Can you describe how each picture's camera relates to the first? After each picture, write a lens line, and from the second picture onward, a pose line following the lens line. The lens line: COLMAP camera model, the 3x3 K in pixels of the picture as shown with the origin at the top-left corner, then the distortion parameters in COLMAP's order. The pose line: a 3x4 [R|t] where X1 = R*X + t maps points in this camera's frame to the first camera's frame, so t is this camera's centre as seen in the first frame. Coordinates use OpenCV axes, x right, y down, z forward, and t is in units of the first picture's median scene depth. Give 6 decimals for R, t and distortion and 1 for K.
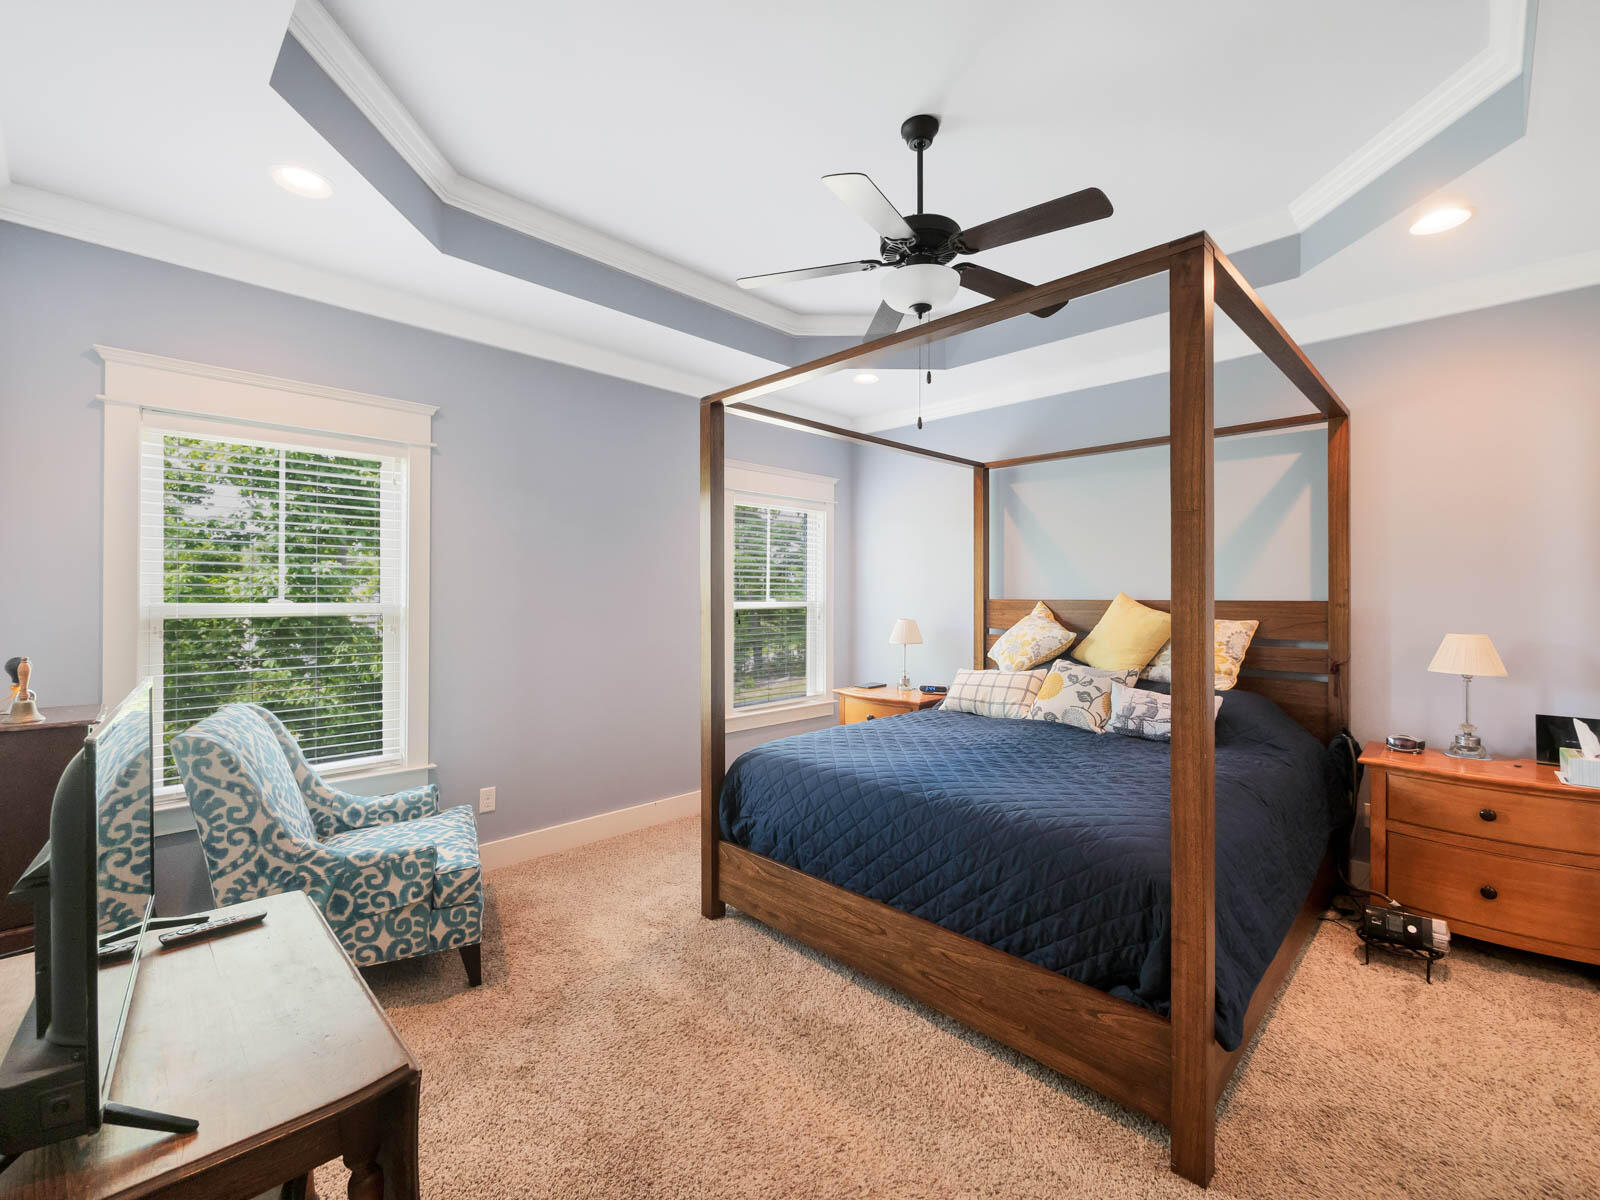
lens RADIAL K [[687.1, 0, 798.8], [0, 687.1, 590.4], [0, 0, 1]] dist [-0.015491, 0.003557]
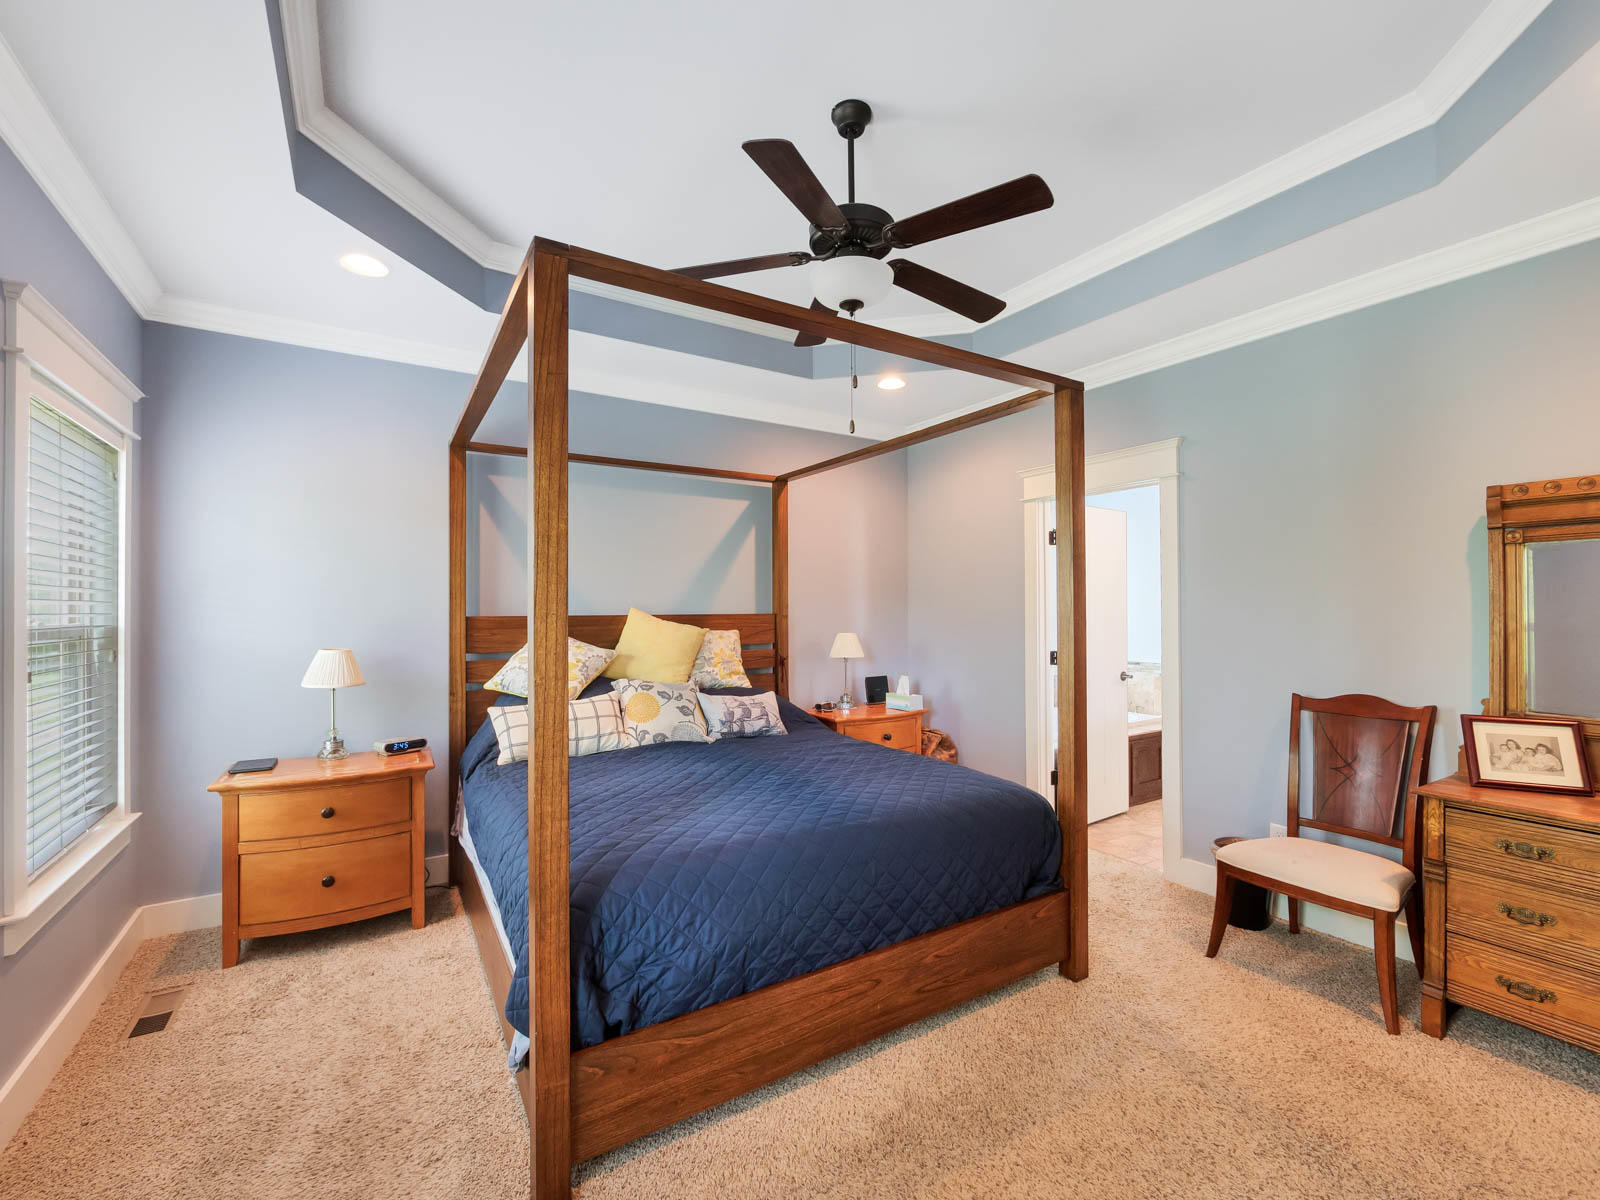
lens RADIAL K [[687.1, 0, 798.4], [0, 687.1, 607.3], [0, 0, 1]] dist [-0.015491, 0.003557]
pose [[0.226008, -0.003180, 0.974120, -0.579136], [-0.001990, 0.999991, 0.003726, -0.002049], [-0.974123, -0.002781, 0.225999, 0.662233]]
